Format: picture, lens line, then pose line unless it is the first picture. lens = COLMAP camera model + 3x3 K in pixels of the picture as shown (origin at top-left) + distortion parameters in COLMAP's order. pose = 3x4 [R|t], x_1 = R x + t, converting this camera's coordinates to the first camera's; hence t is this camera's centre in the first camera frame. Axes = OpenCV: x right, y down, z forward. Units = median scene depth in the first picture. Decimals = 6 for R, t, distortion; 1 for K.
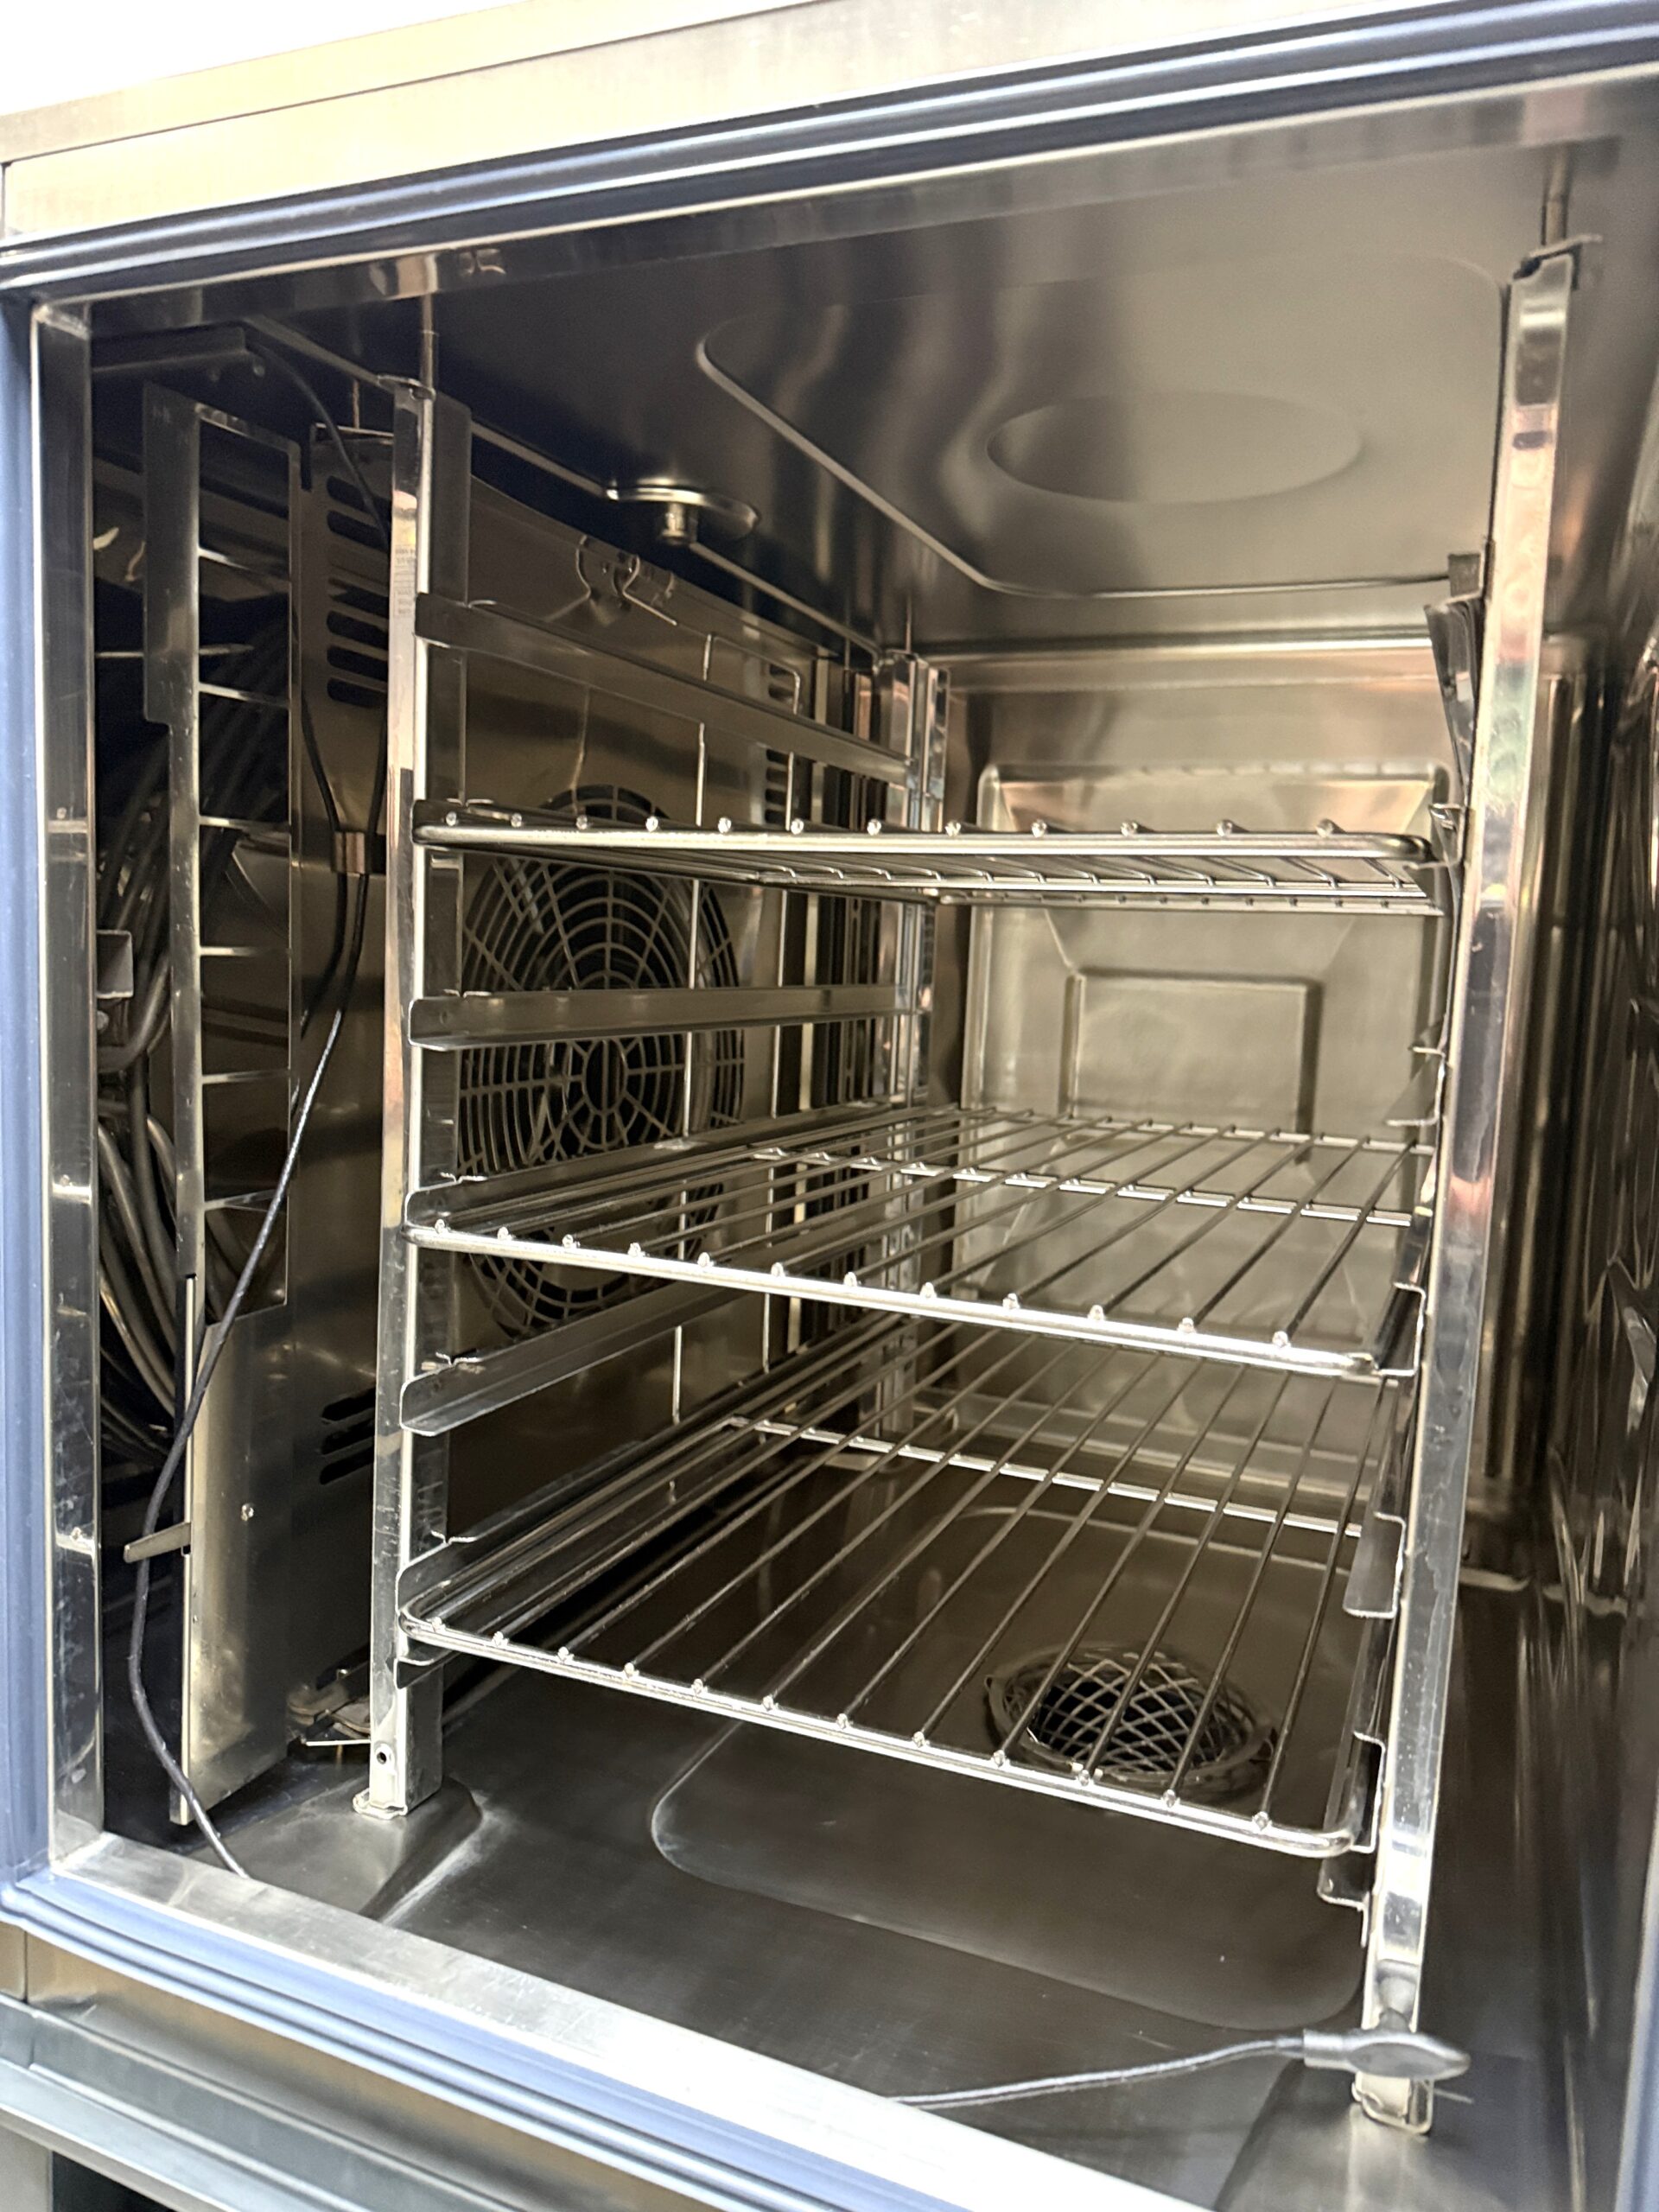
lens RADIAL K [[1559.6, 0, 831.9], [0, 1559.6, 1092.3], [0, 0, 1]] dist [0.052756, -0.037768]
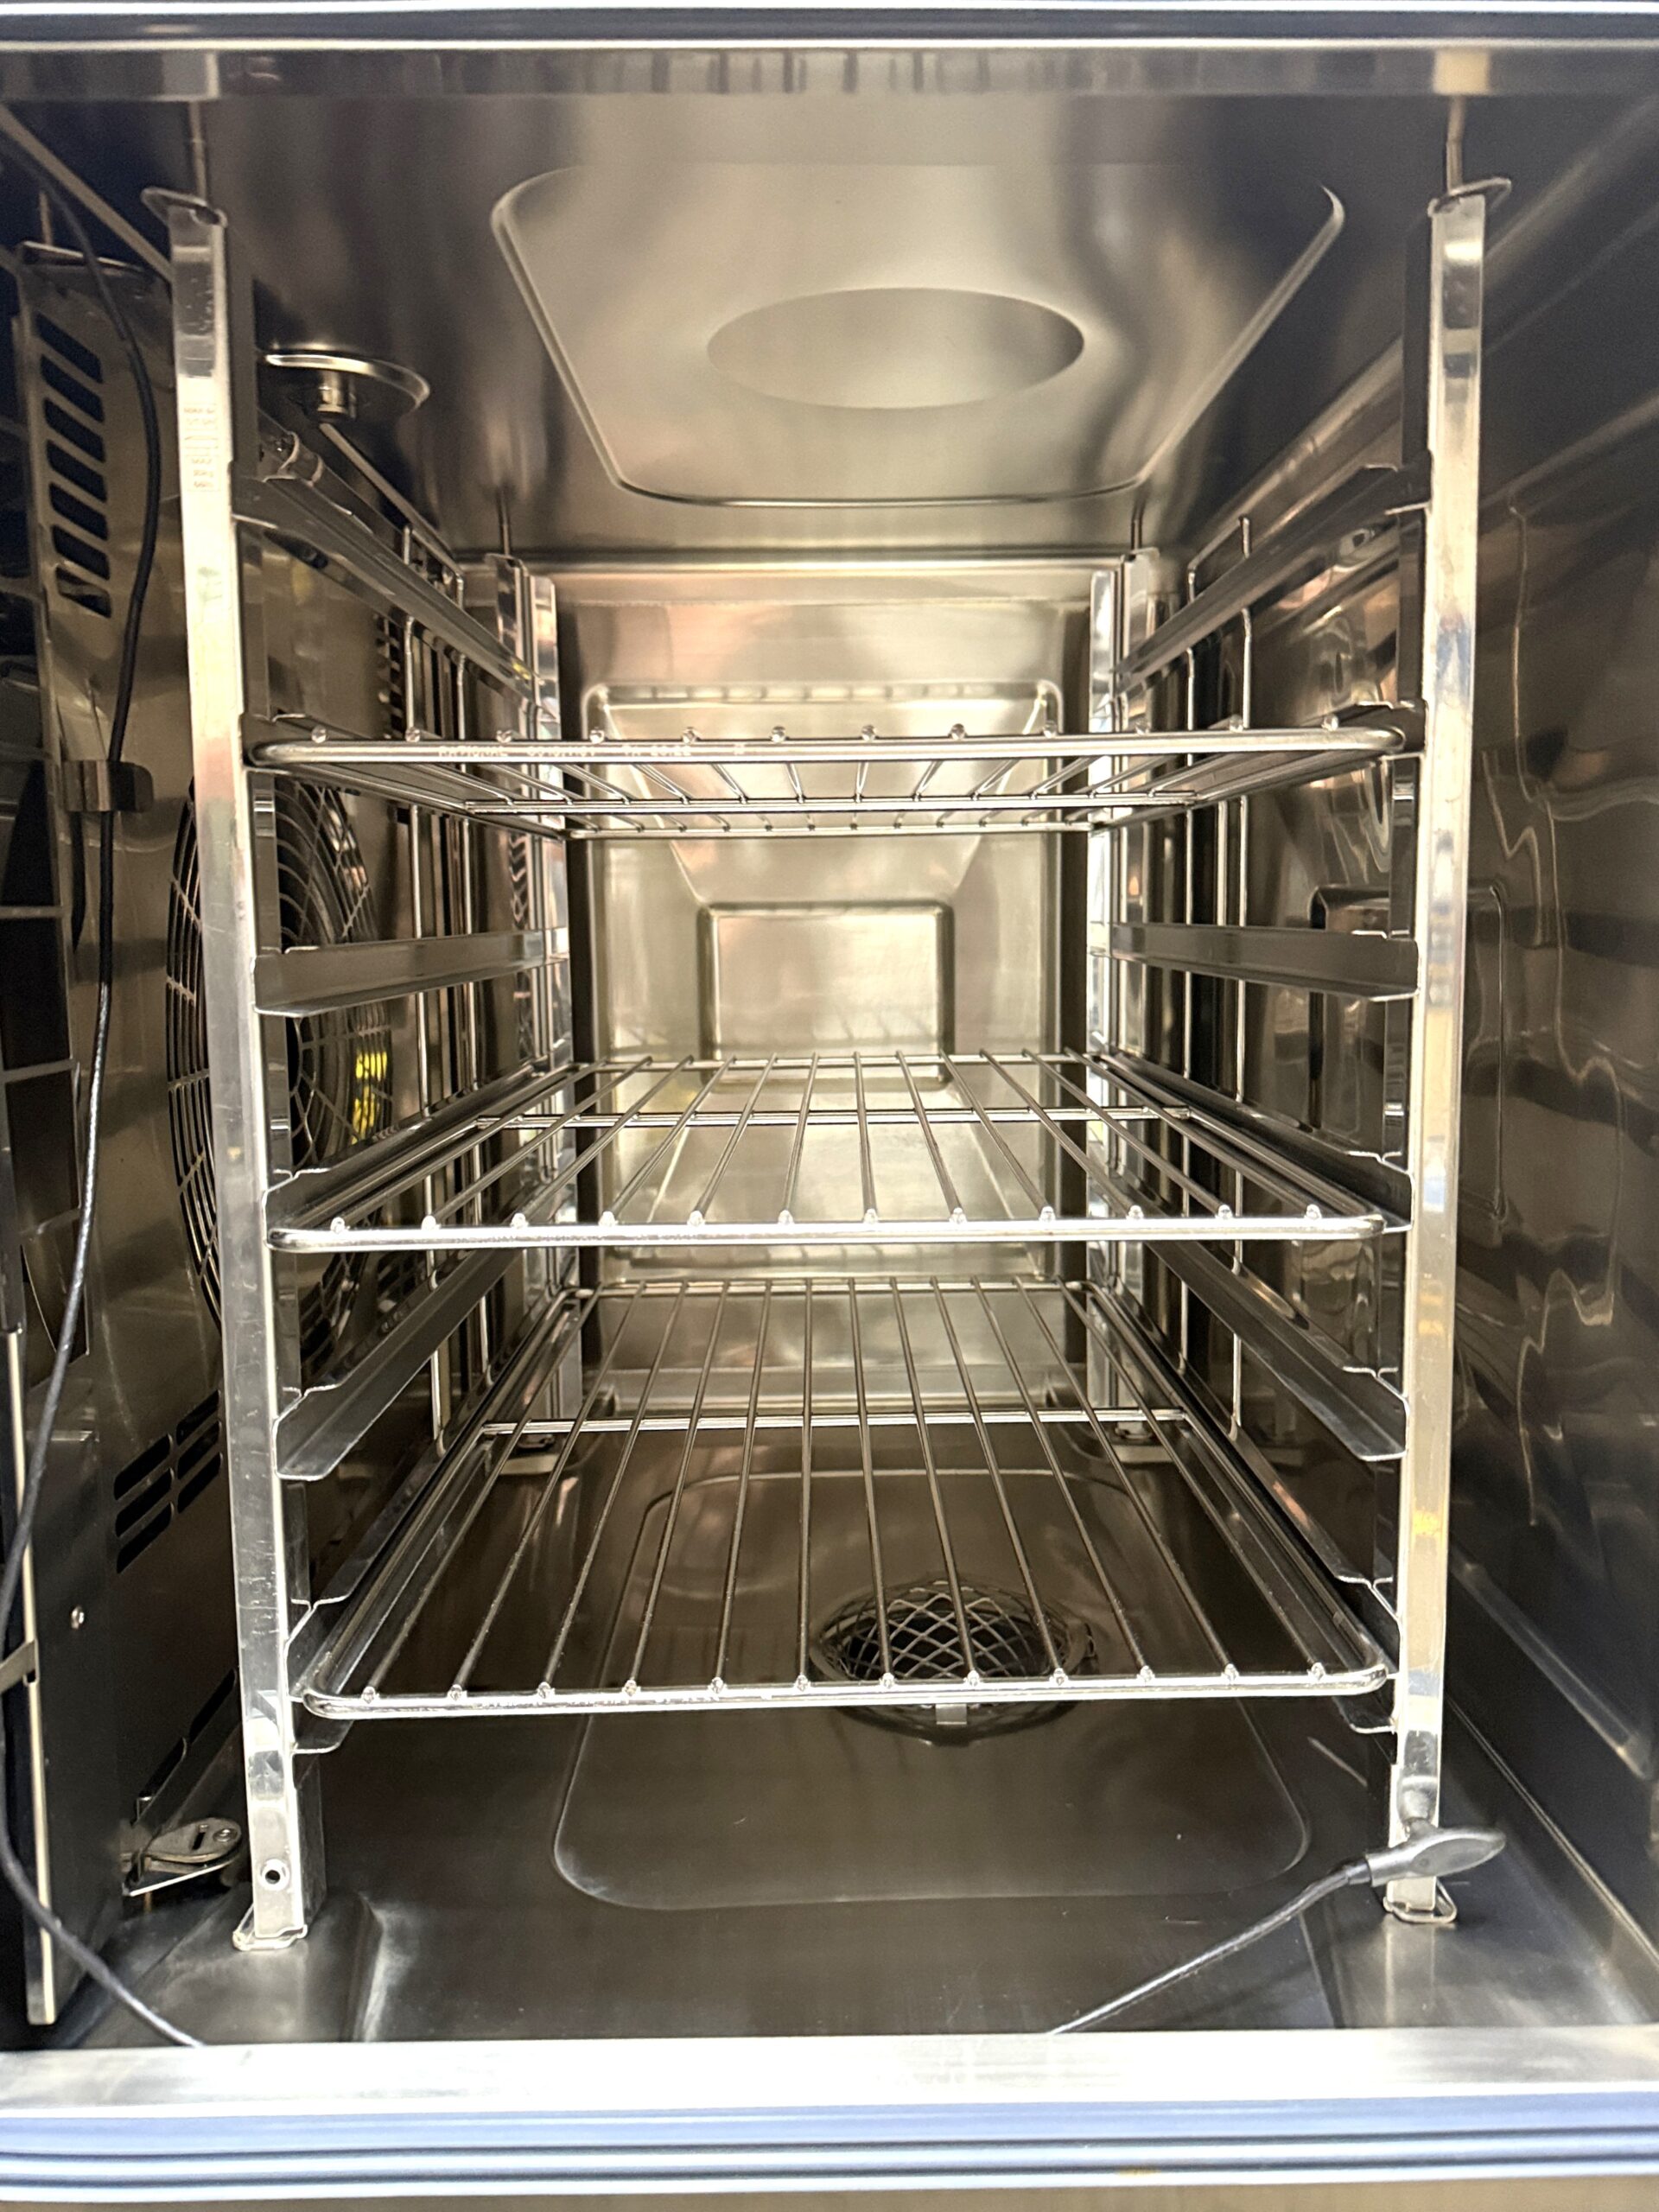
lens RADIAL K [[1701.3, 0, 830.0], [0, 1701.3, 1081.9], [0, 0, 1]] dist [0.034617, -0.003165]
pose [[0.918970, -0.094788, 0.382766, -0.322599], [0.088494, 0.995494, 0.034059, 0.000501], [-0.384269, 0.002573, 0.923217, 0.050120]]
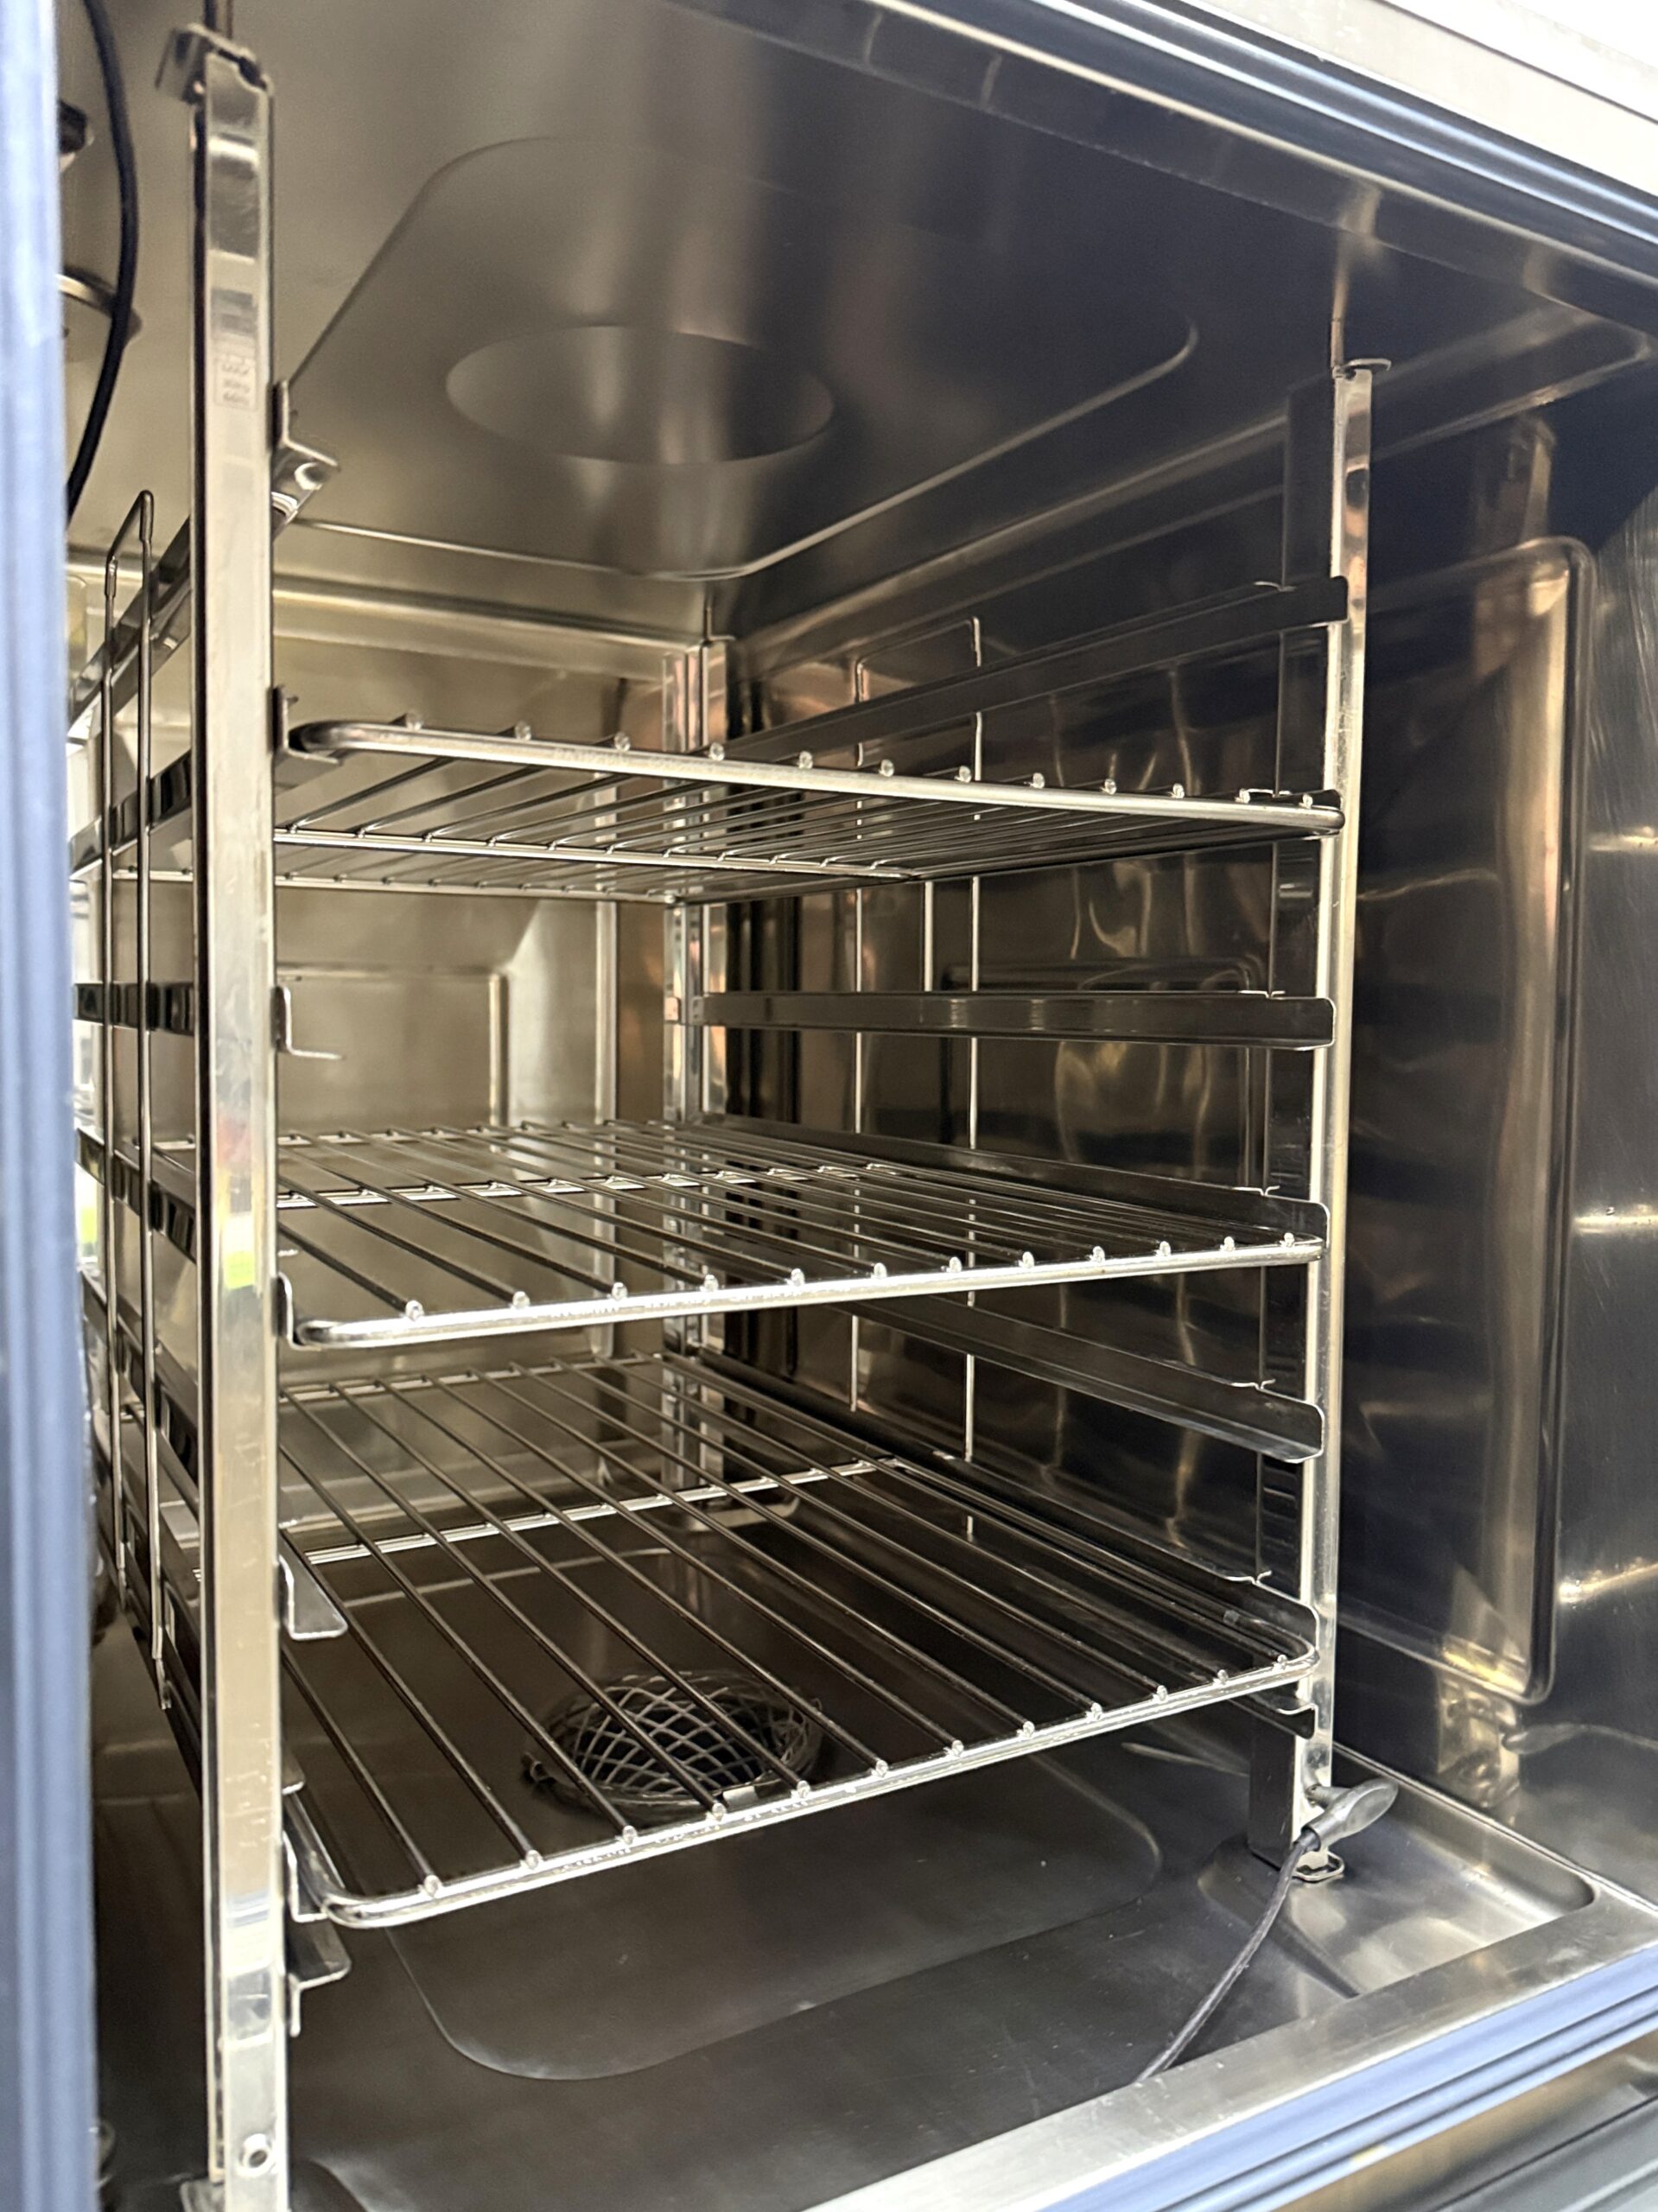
lens RADIAL K [[1672.2, 0, 829.0], [0, 1672.2, 1106.0], [0, 0, 1]] dist [0.061829, -0.061432]
pose [[0.621287, -0.084376, 0.779027, -0.647615], [0.087701, 0.995427, 0.037871, -0.016492], [-0.778660, 0.044792, 0.625846, 0.350573]]
